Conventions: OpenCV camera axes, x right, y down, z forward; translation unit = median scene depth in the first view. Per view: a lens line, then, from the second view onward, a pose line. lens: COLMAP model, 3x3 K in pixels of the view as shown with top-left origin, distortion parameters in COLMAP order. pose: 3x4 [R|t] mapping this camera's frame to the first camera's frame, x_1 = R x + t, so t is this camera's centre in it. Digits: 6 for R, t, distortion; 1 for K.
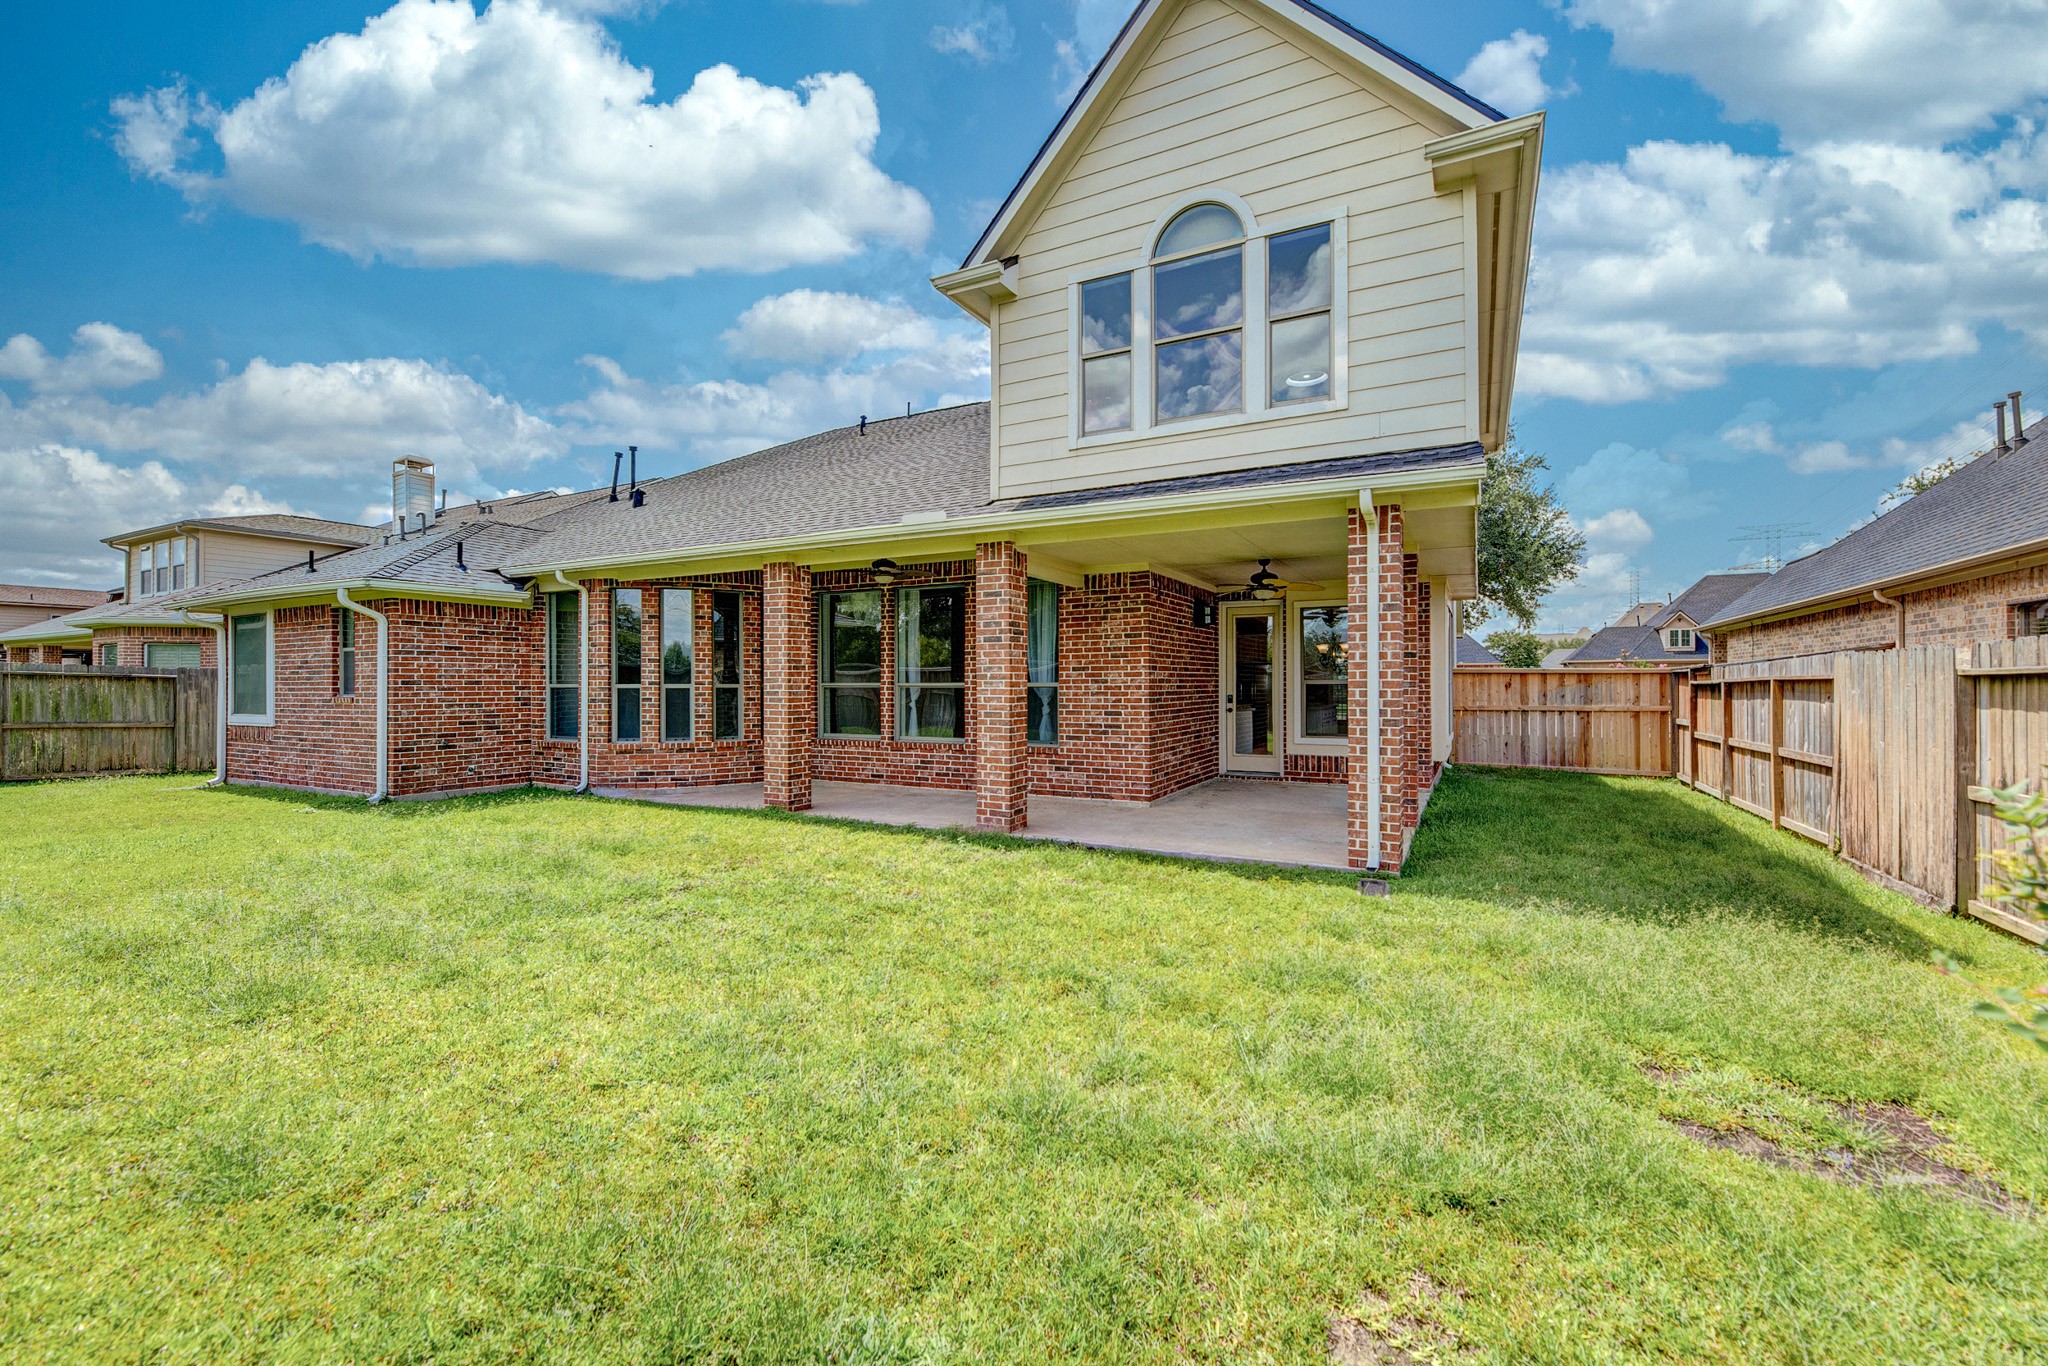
lens RADIAL K [[836.2, 0, 1021.9], [0, 836.2, 681.9], [0, 0, 1]] dist [-0.023325, -0.000641]
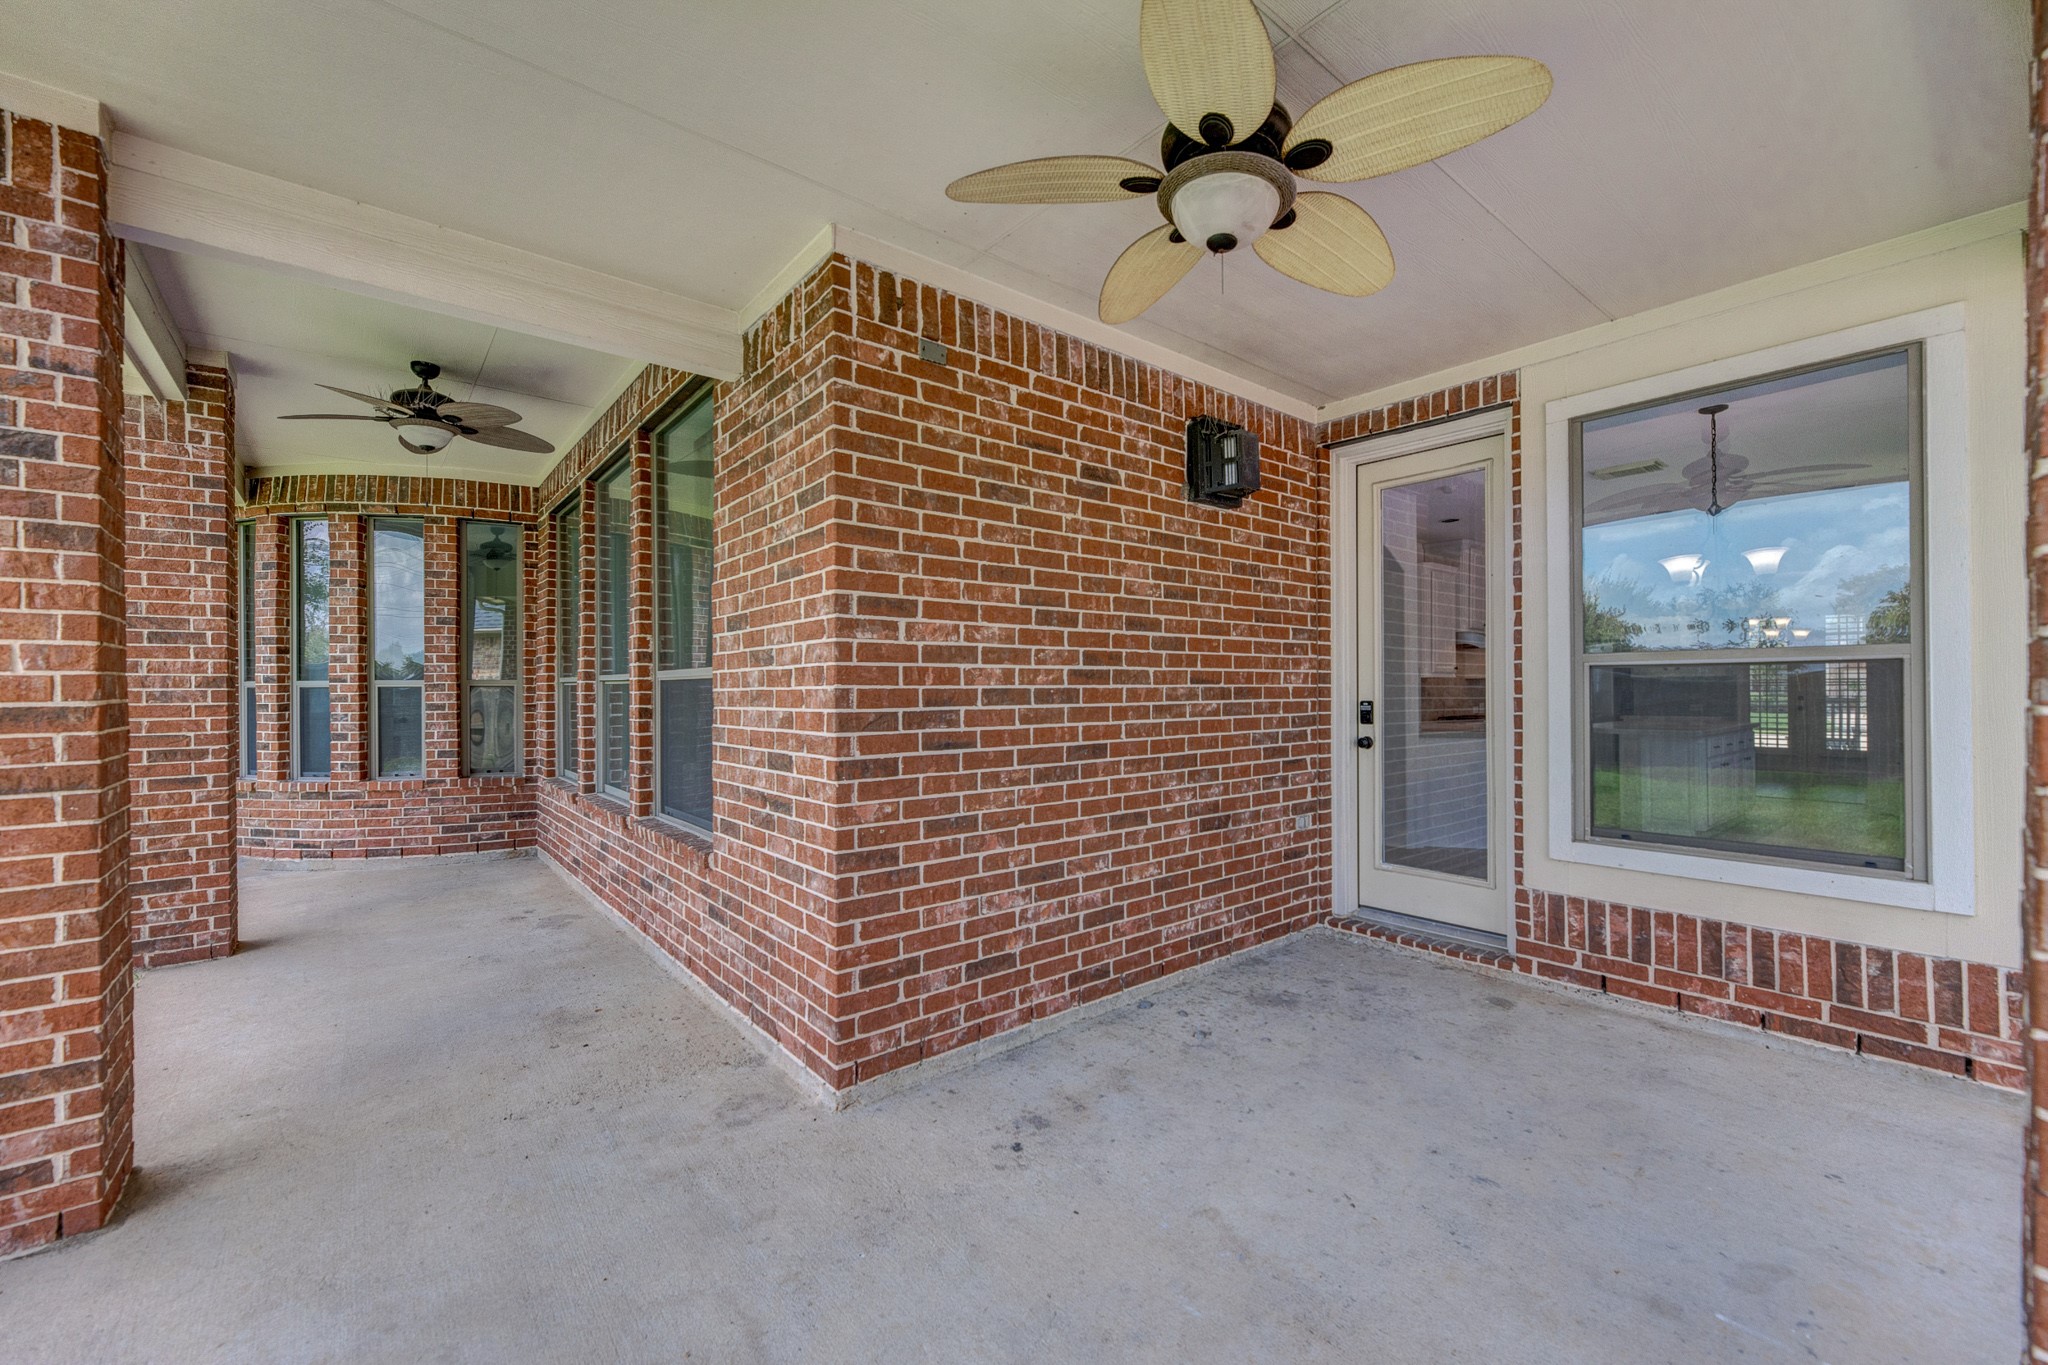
lens RADIAL K [[836.2, 0, 1032.0], [0, 836.2, 686.7], [0, 0, 1]] dist [-0.023325, -0.000641]
pose [[0.926957, -0.004777, -0.375138, 0.266046], [0.004412, 0.999989, -0.001831, 0.009741], [0.375143, 0.000043, 0.926967, 0.648521]]
